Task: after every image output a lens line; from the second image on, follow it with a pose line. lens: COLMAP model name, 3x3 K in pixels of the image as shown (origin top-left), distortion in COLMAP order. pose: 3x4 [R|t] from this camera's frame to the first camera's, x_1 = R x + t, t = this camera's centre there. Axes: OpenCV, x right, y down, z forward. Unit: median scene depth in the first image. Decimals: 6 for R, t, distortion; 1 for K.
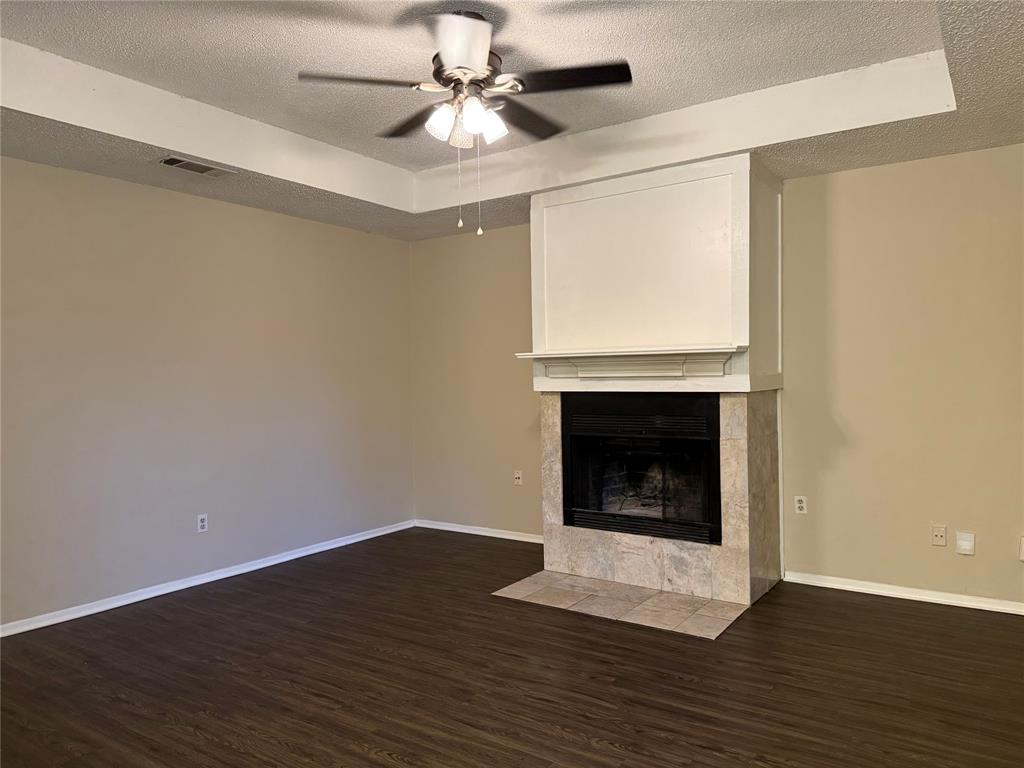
lens RADIAL K [[721.6, 0, 512.0], [0, 721.6, 384.0], [0, 0, 1]] dist [0.080724, -0.095761]
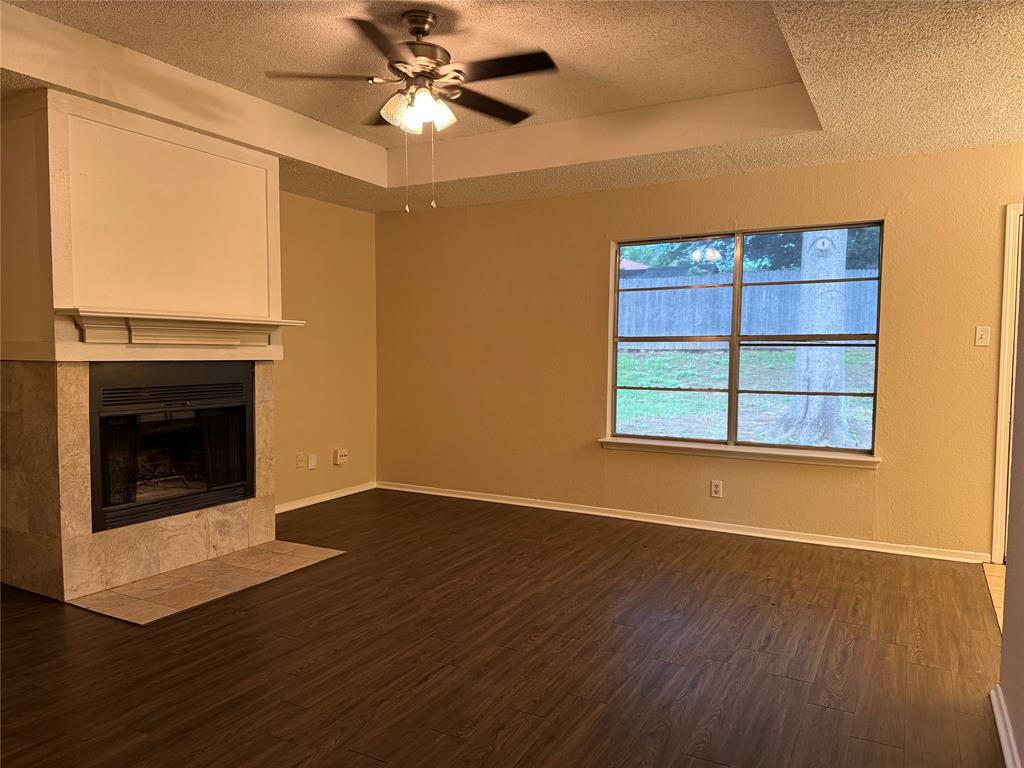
lens RADIAL K [[721.6, 0, 512.0], [0, 721.6, 384.0], [0, 0, 1]] dist [0.080724, -0.095761]
pose [[-0.097274, -0.028121, 0.994860, -0.867306], [0.015026, 0.999445, 0.029720, 0.020421], [-0.995144, 0.017840, -0.096797, 0.715845]]
